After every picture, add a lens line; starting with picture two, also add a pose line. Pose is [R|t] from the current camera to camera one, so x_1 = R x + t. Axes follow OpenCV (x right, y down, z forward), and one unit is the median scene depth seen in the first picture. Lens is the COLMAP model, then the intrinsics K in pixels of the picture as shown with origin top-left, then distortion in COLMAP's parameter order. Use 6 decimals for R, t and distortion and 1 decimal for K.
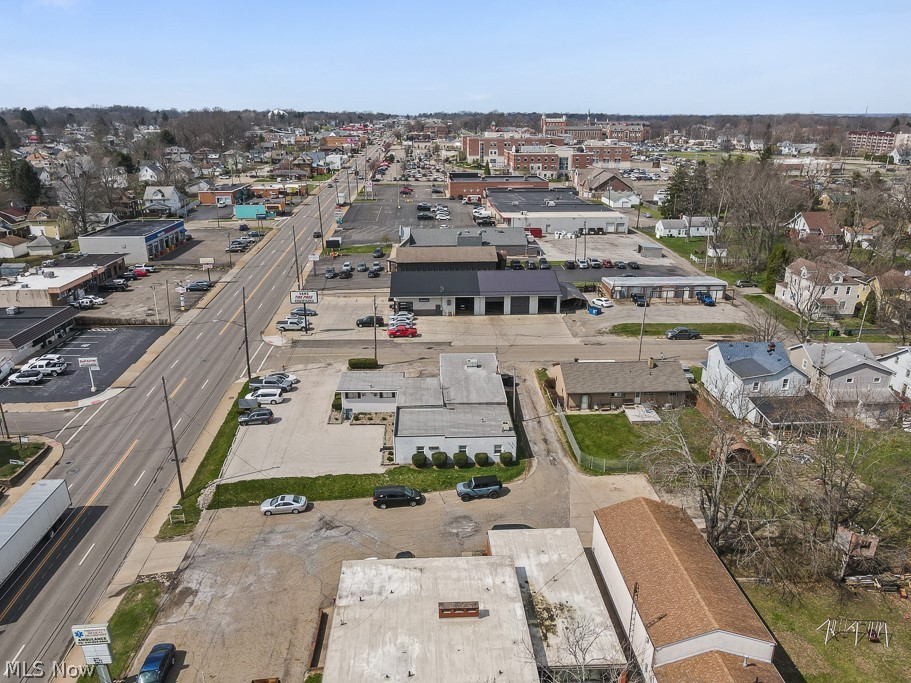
lens RADIAL K [[677.1, 0, 455.5], [0, 677.1, 341.5], [0, 0, 1]] dist [0.007163, 0.004665]
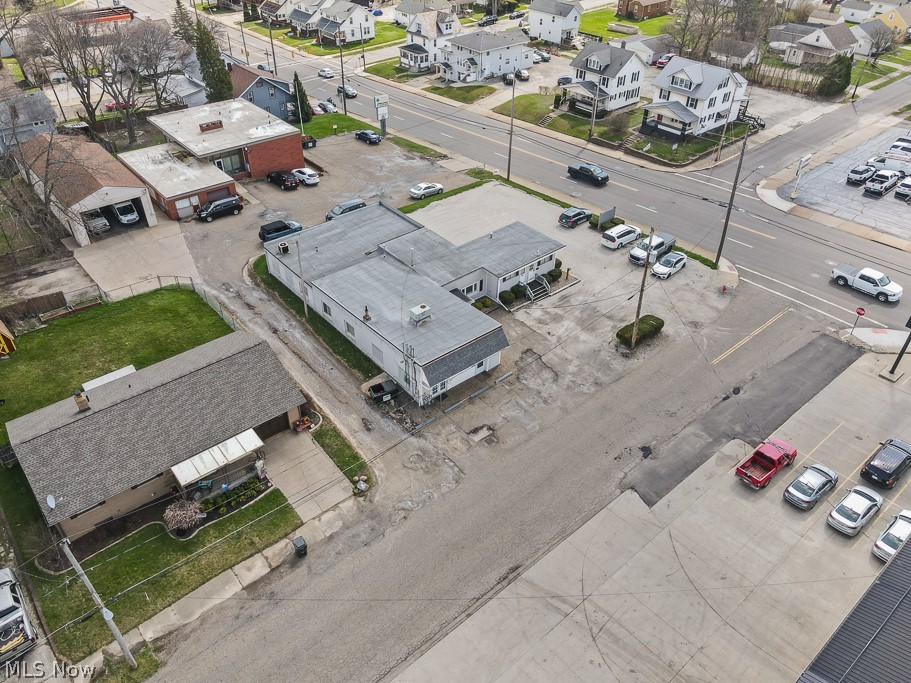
lens RADIAL K [[666.0, 0, 455.5], [0, 666.0, 341.5], [0, 0, 1]] dist [0.015532, 0.007373]
pose [[-0.795149, 0.363282, -0.485555, 0.300757], [-0.205390, 0.592038, 0.779298, -0.423371], [0.570573, 0.719387, -0.396144, 1.338862]]
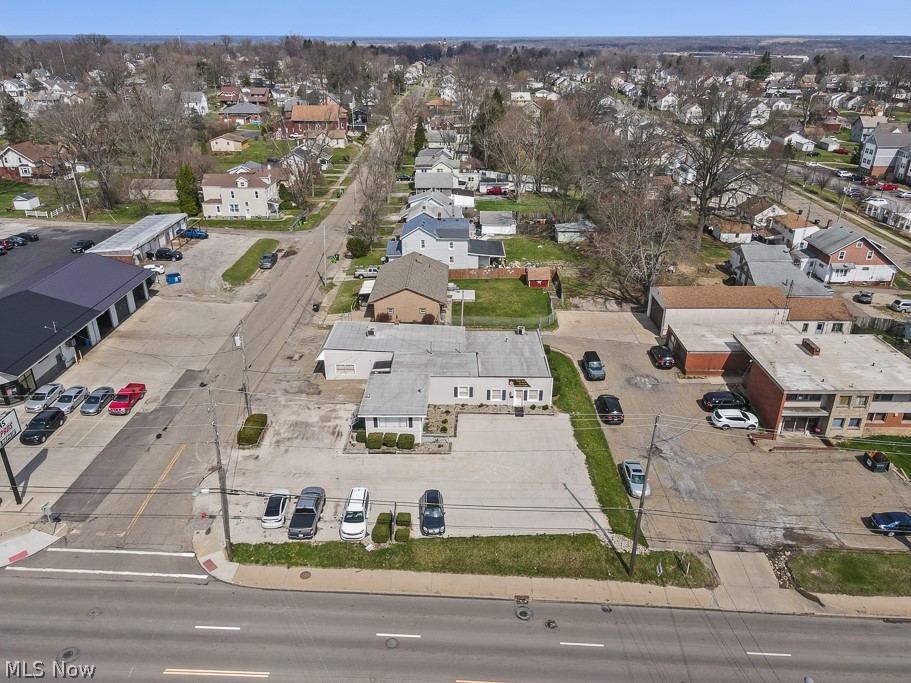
lens RADIAL K [[669.8, 0, 455.5], [0, 669.8, 341.5], [0, 0, 1]] dist [0.009620, 0.014292]
pose [[0.056909, -0.417129, 0.907064, -0.782614], [0.323114, 0.867334, 0.378587, -0.255347], [-0.944647, 0.271540, 0.184139, 0.800474]]
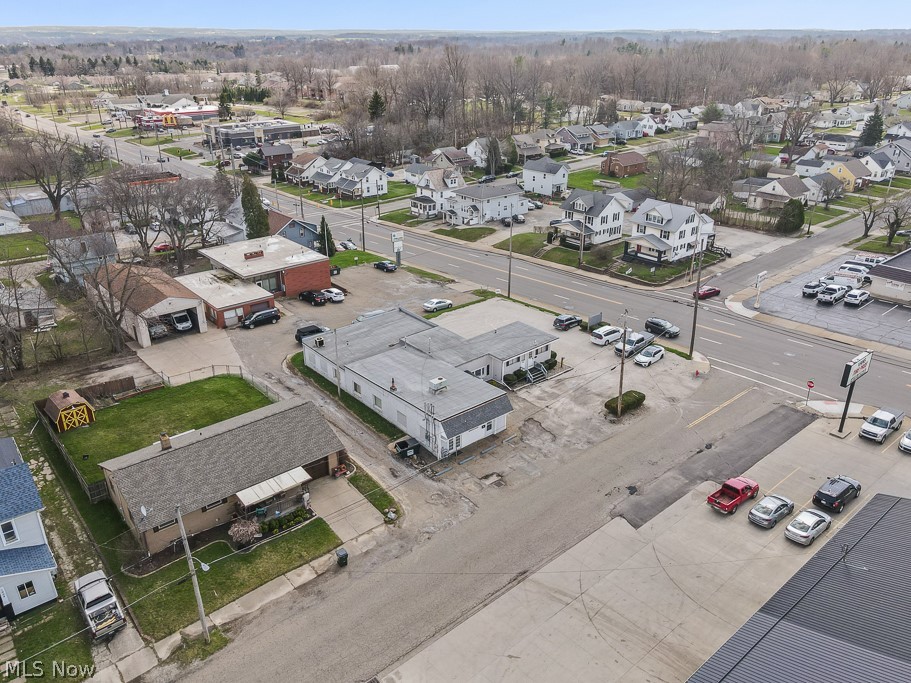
lens RADIAL K [[682.8, 0, 455.5], [0, 682.8, 341.5], [0, 0, 1]] dist [-0.005341, 0.060536]
pose [[-0.793572, 0.251144, -0.554229, 0.404745], [-0.197181, 0.755554, 0.624706, -0.460297], [0.575641, 0.605033, -0.550066, 1.450635]]
